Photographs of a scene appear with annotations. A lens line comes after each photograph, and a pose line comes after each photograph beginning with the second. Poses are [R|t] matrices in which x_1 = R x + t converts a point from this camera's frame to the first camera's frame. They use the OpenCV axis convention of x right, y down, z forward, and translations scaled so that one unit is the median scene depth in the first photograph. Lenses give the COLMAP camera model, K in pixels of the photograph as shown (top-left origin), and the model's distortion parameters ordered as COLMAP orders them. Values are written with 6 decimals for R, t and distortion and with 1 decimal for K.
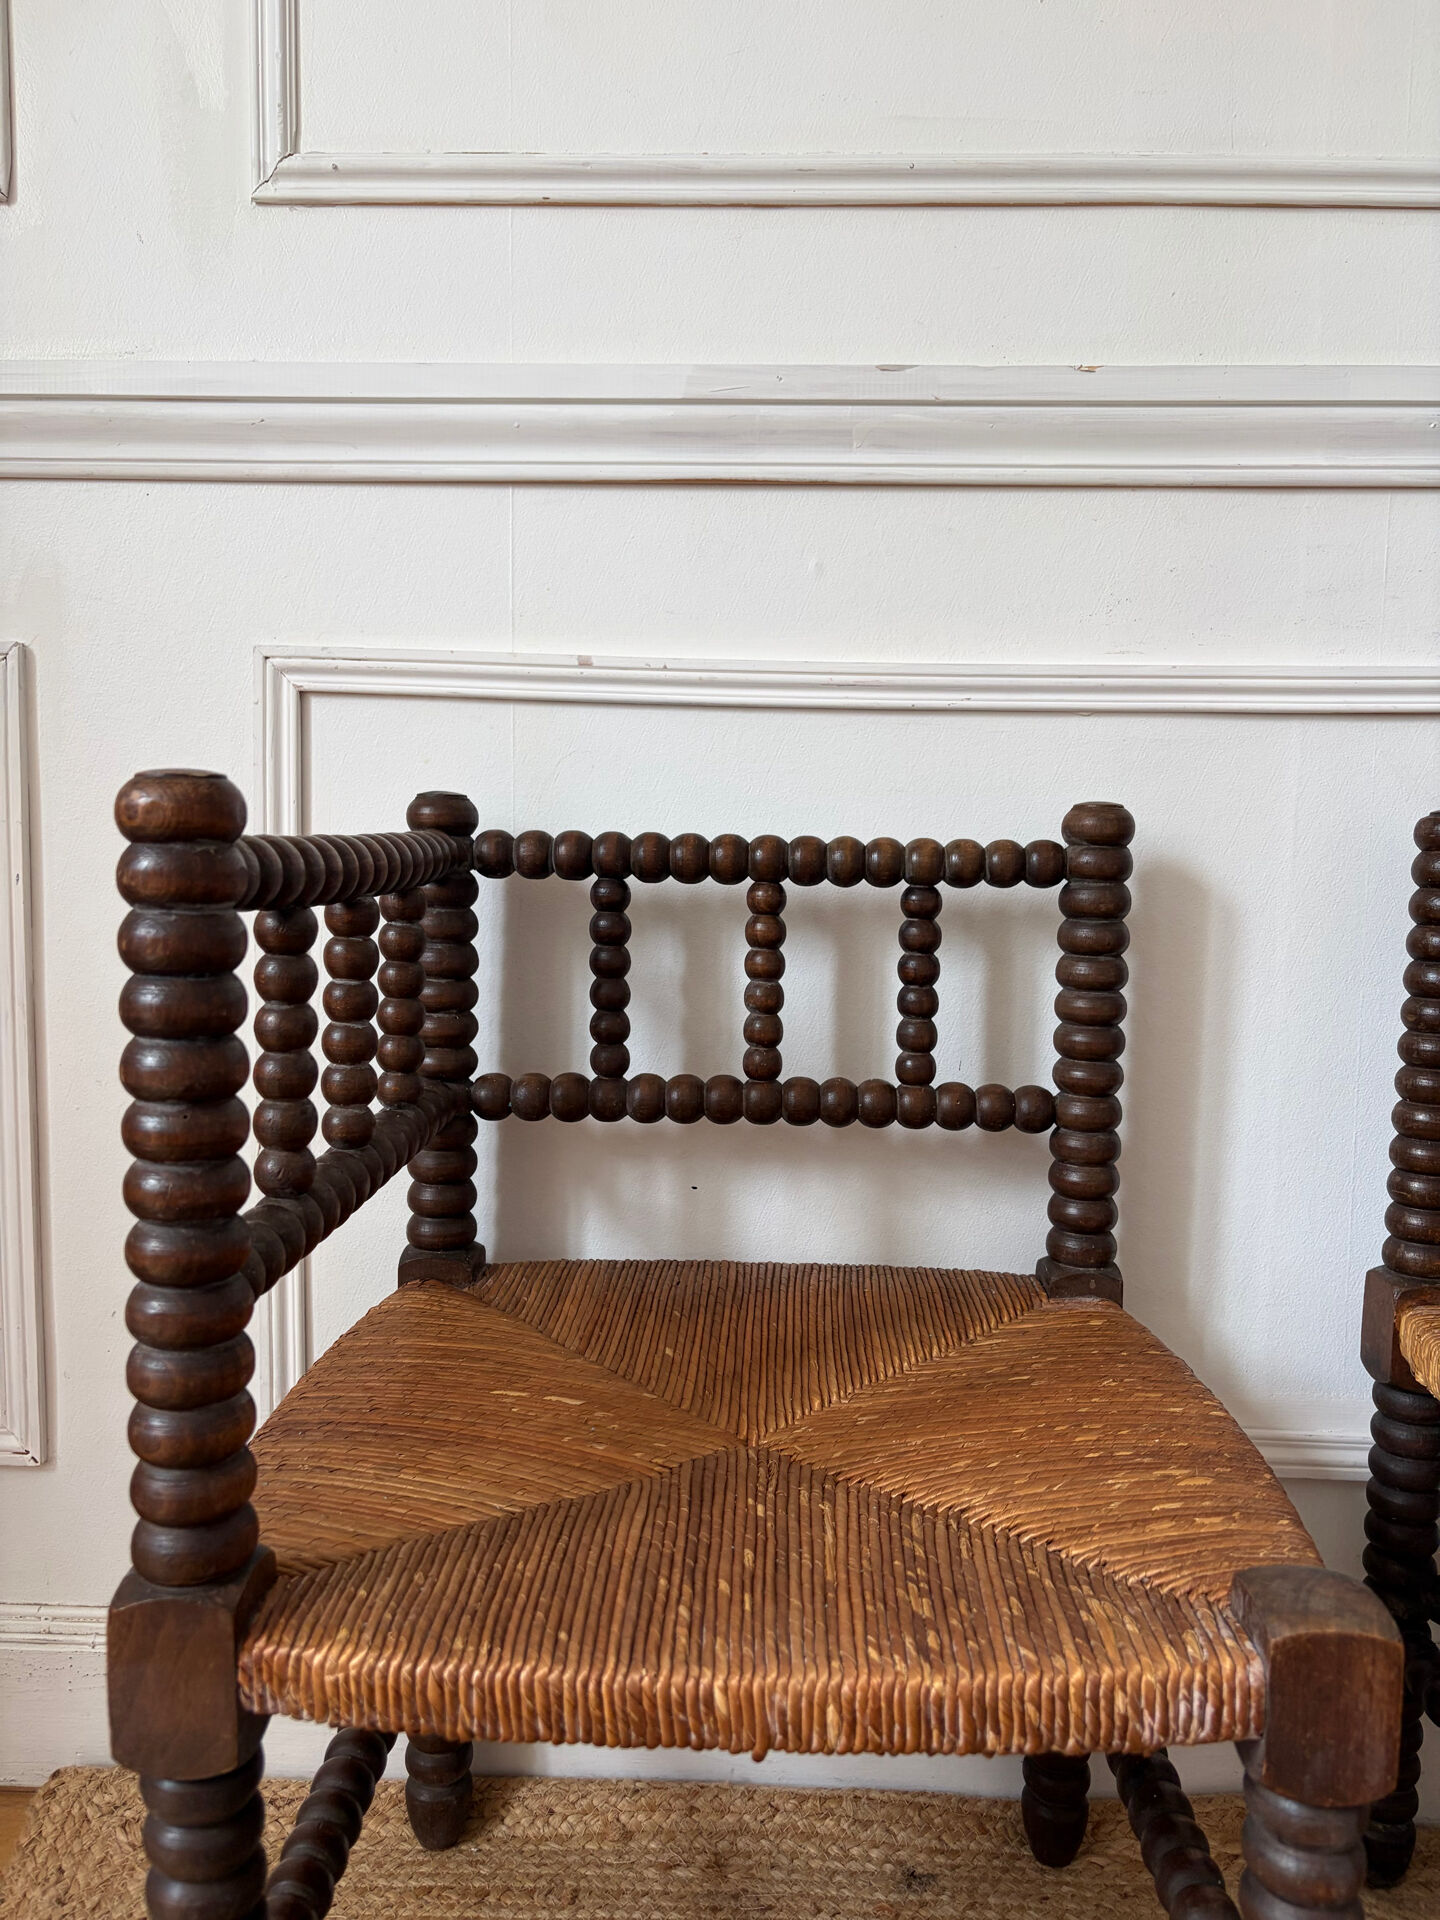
lens RADIAL K [[1455.7, 0, 719.0], [0, 1455.7, 970.0], [0, 0, 1]] dist [0.036492, -0.040934]
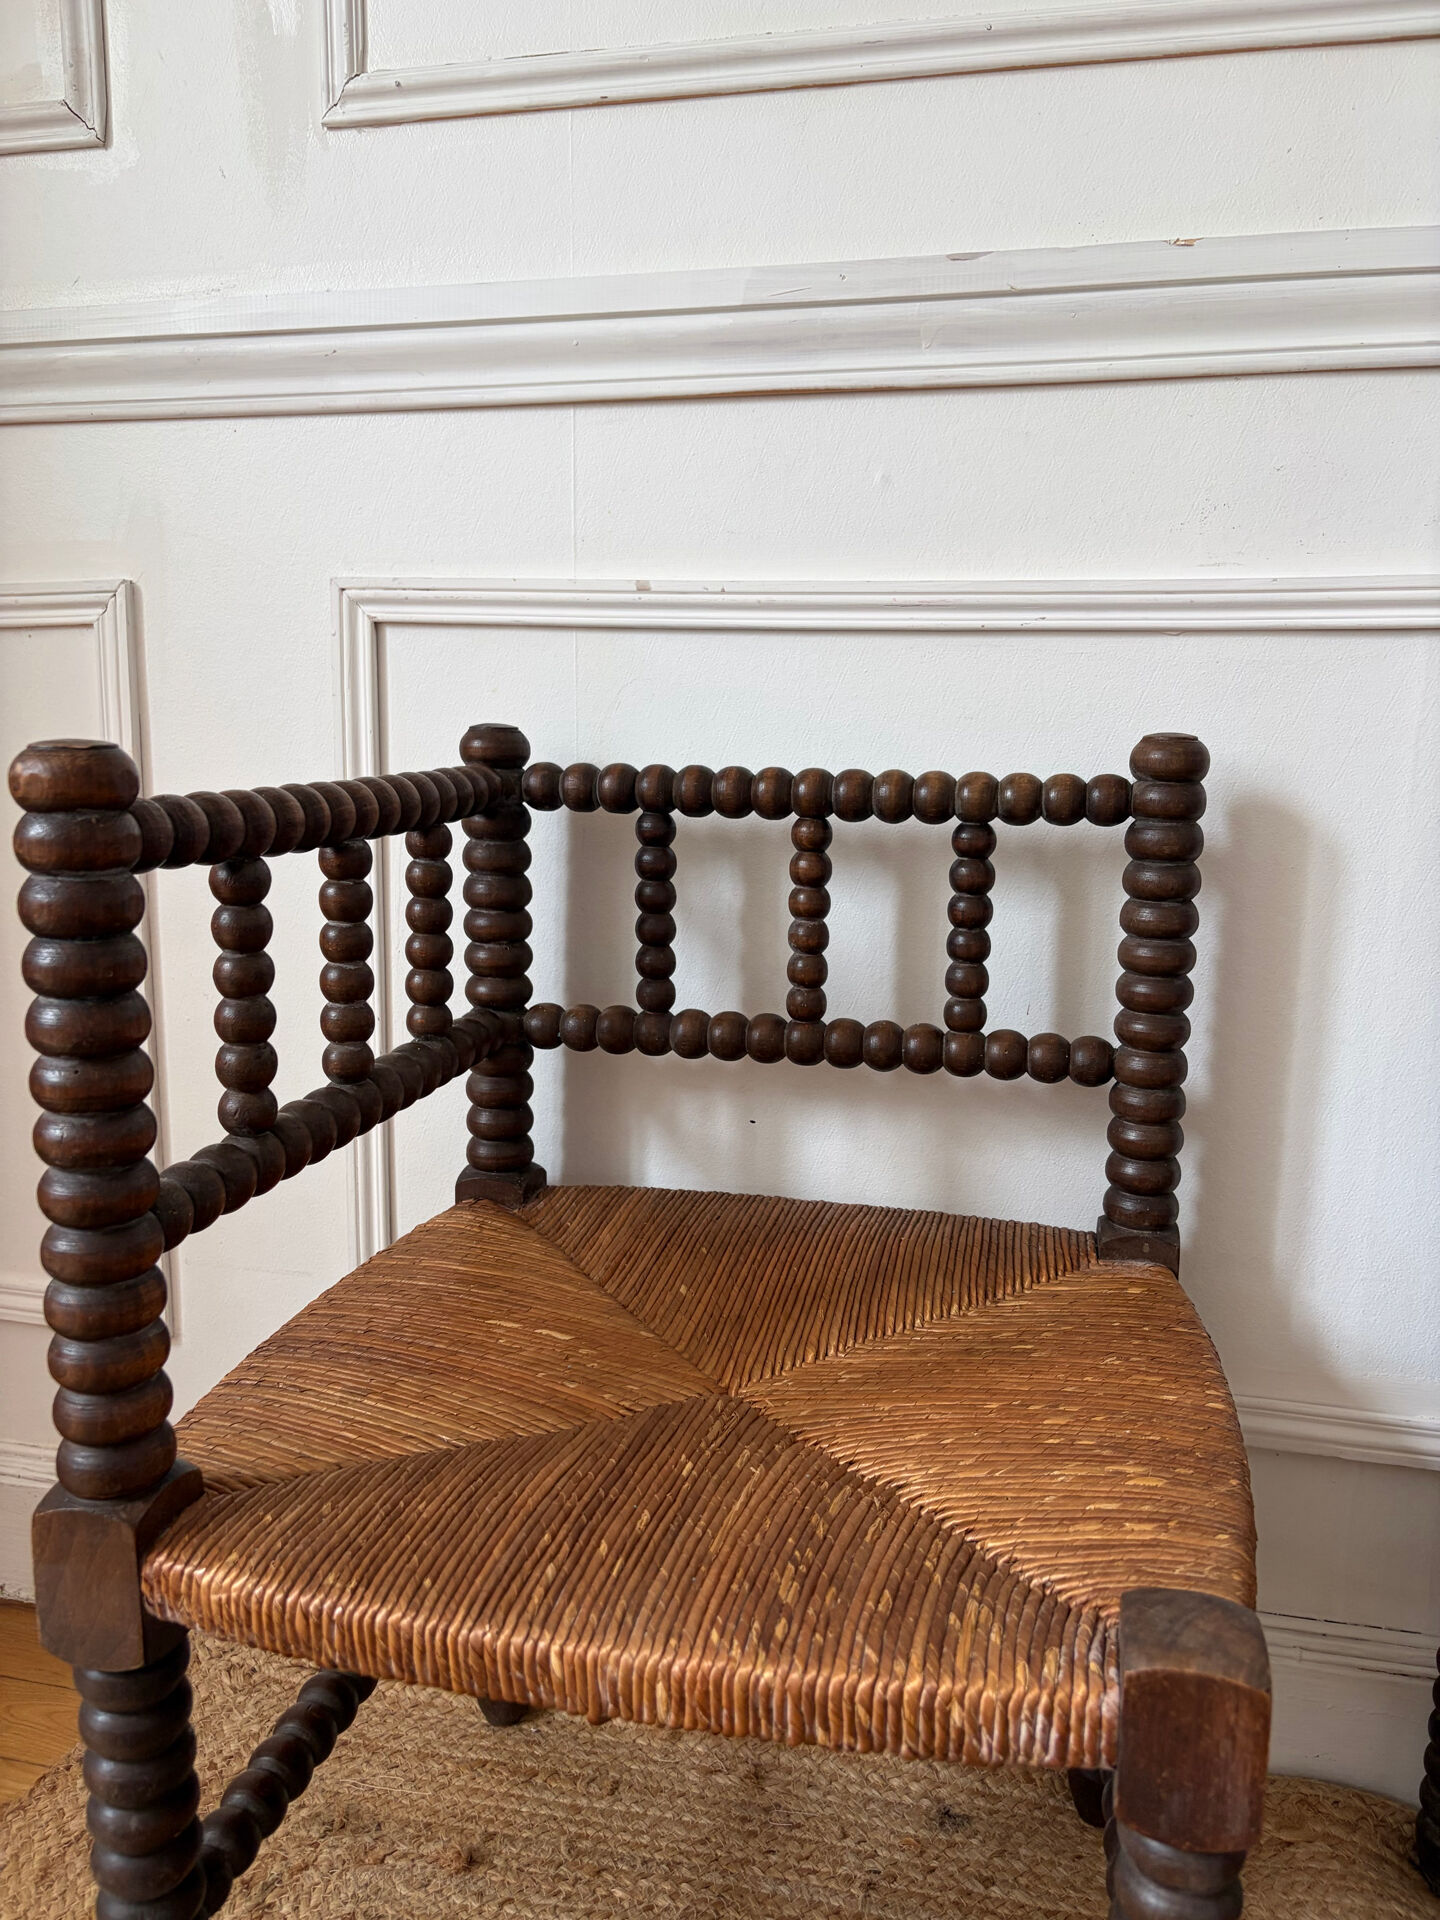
lens RADIAL K [[1455.7, 0, 717.1], [0, 1455.7, 964.3], [0, 0, 1]] dist [0.036492, -0.040934]
pose [[0.980293, 0.029183, -0.195384, 0.160233], [-0.014428, 0.996964, 0.076519, -0.035560], [0.197024, -0.072192, 0.977737, 0.033900]]
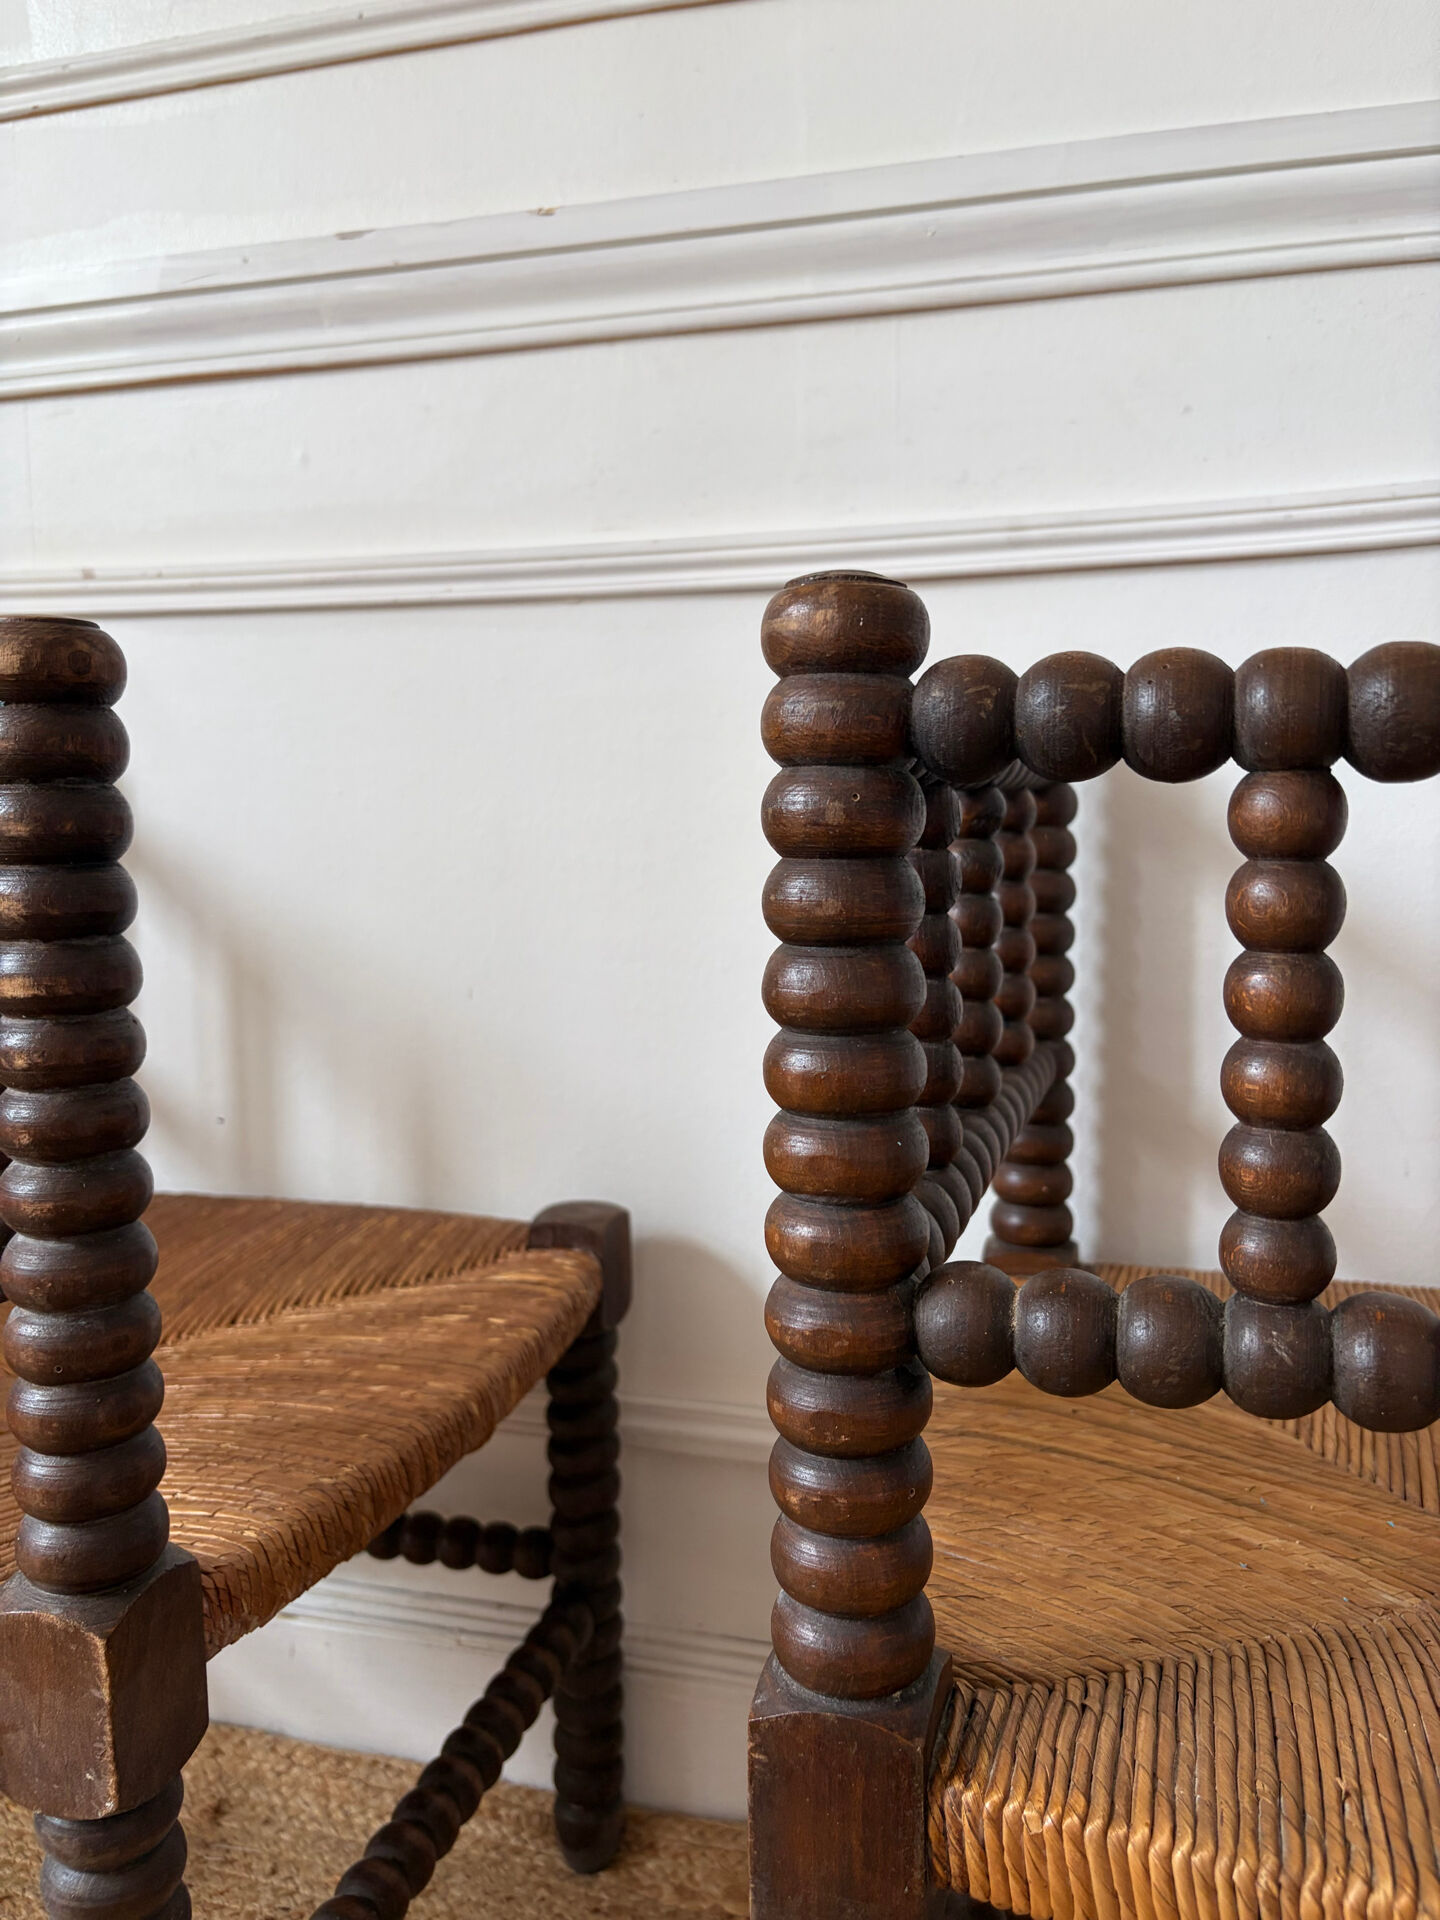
lens RADIAL K [[1455.7, 0, 741.3], [0, 1455.7, 947.5], [0, 0, 1]] dist [0.036492, -0.040934]
pose [[0.970311, 0.000988, -0.241857, 0.586826], [0.002266, 0.999911, 0.013176, 0.026925], [0.241848, -0.013333, 0.970223, 0.152984]]
